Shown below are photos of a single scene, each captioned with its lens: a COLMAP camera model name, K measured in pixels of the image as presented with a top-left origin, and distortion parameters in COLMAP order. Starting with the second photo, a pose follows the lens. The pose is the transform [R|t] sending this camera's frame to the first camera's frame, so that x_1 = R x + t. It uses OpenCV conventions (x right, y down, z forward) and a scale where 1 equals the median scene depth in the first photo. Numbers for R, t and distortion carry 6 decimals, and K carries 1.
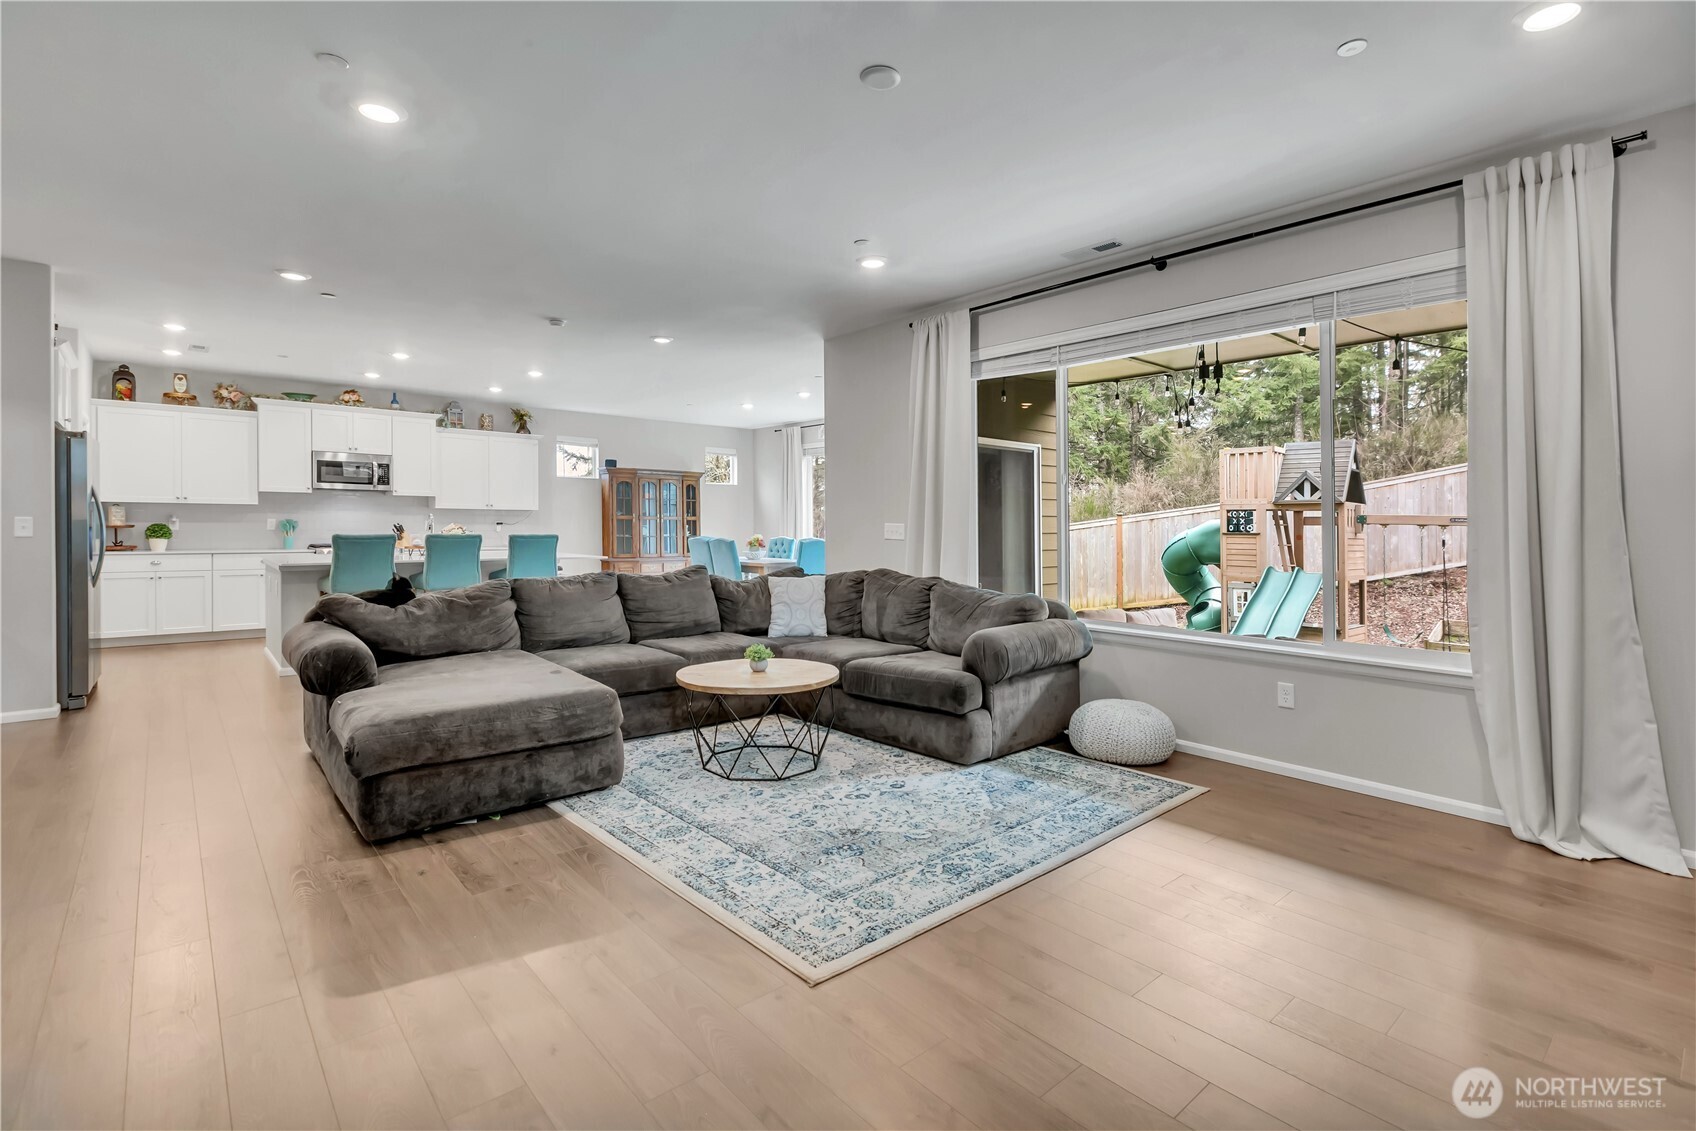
lens RADIAL K [[786.3, 0, 852.3], [0, 786.3, 523.8], [0, 0, 1]] dist [-0.001285, -0.000060]
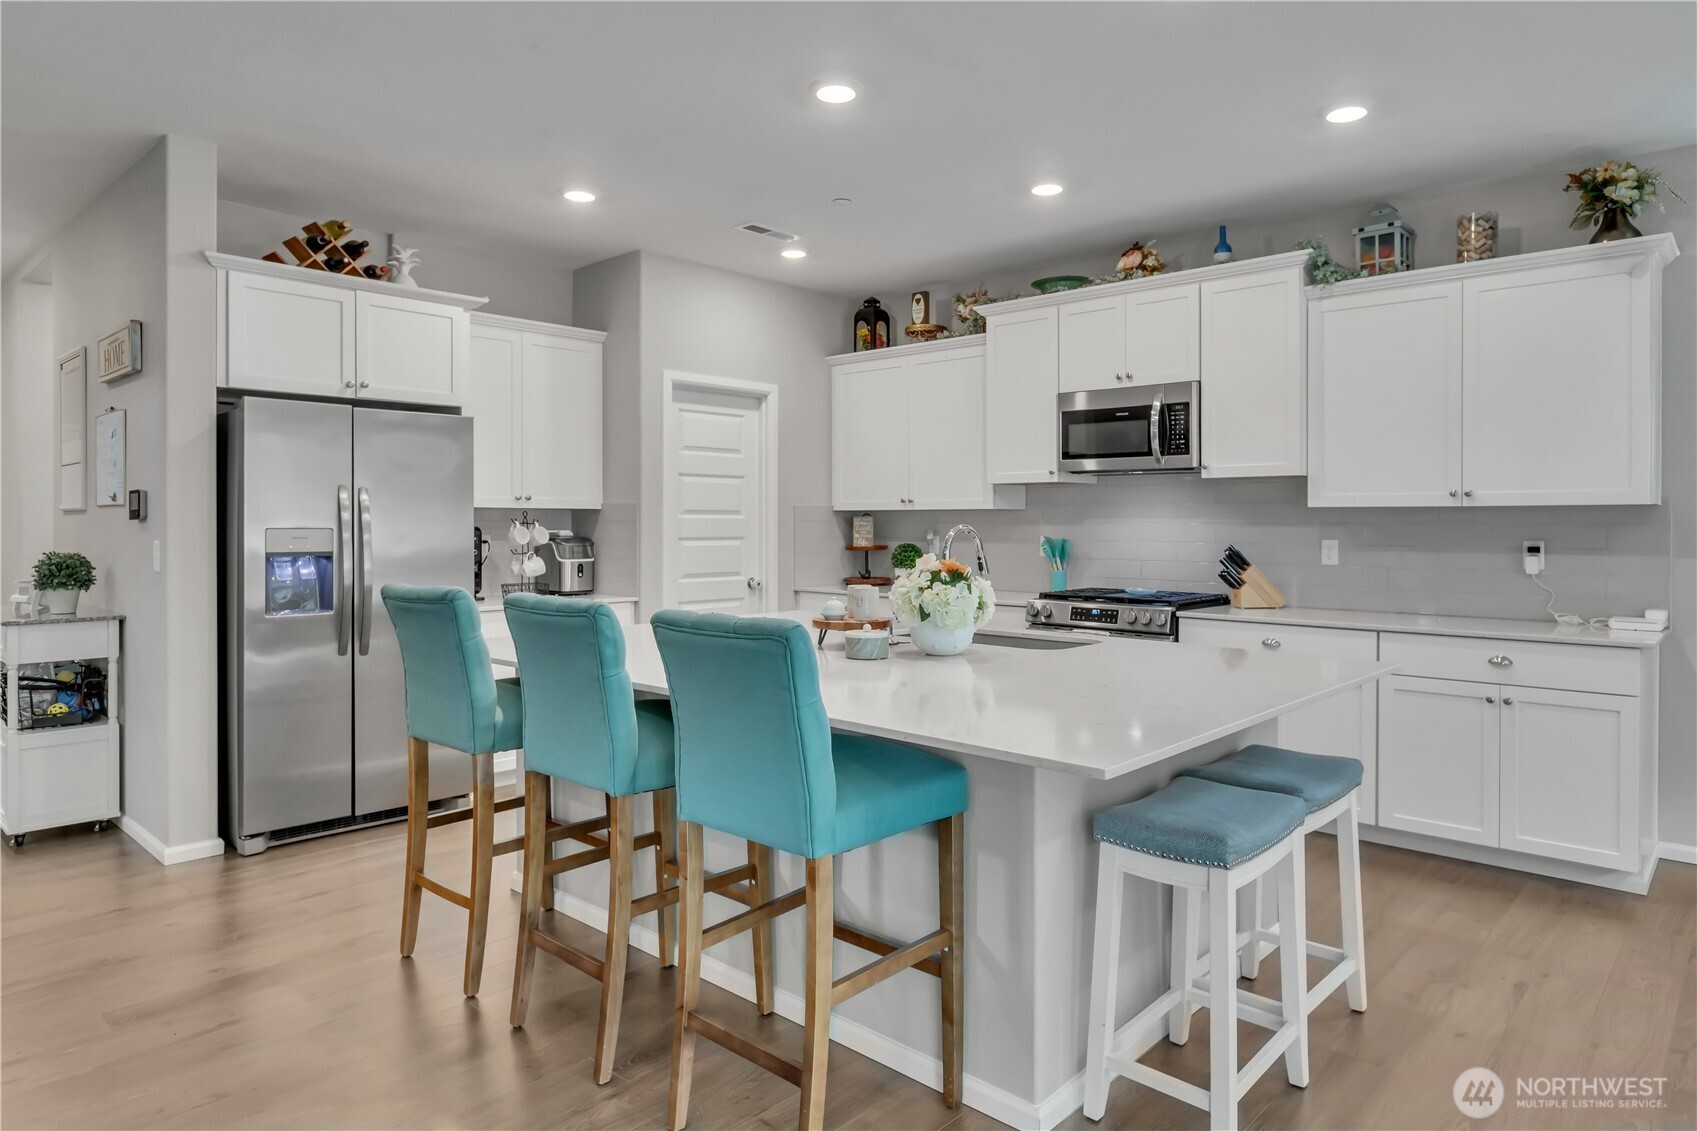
lens RADIAL K [[1006.3, 0, 847.3], [0, 1006.3, 542.8], [0, 0, 1]] dist [-0.001168, -0.000982]
pose [[0.109745, 0.011665, -0.993891, -0.095116], [-0.003426, 0.999930, 0.011357, -0.009181], [0.993954, 0.002159, 0.109778, 0.804761]]
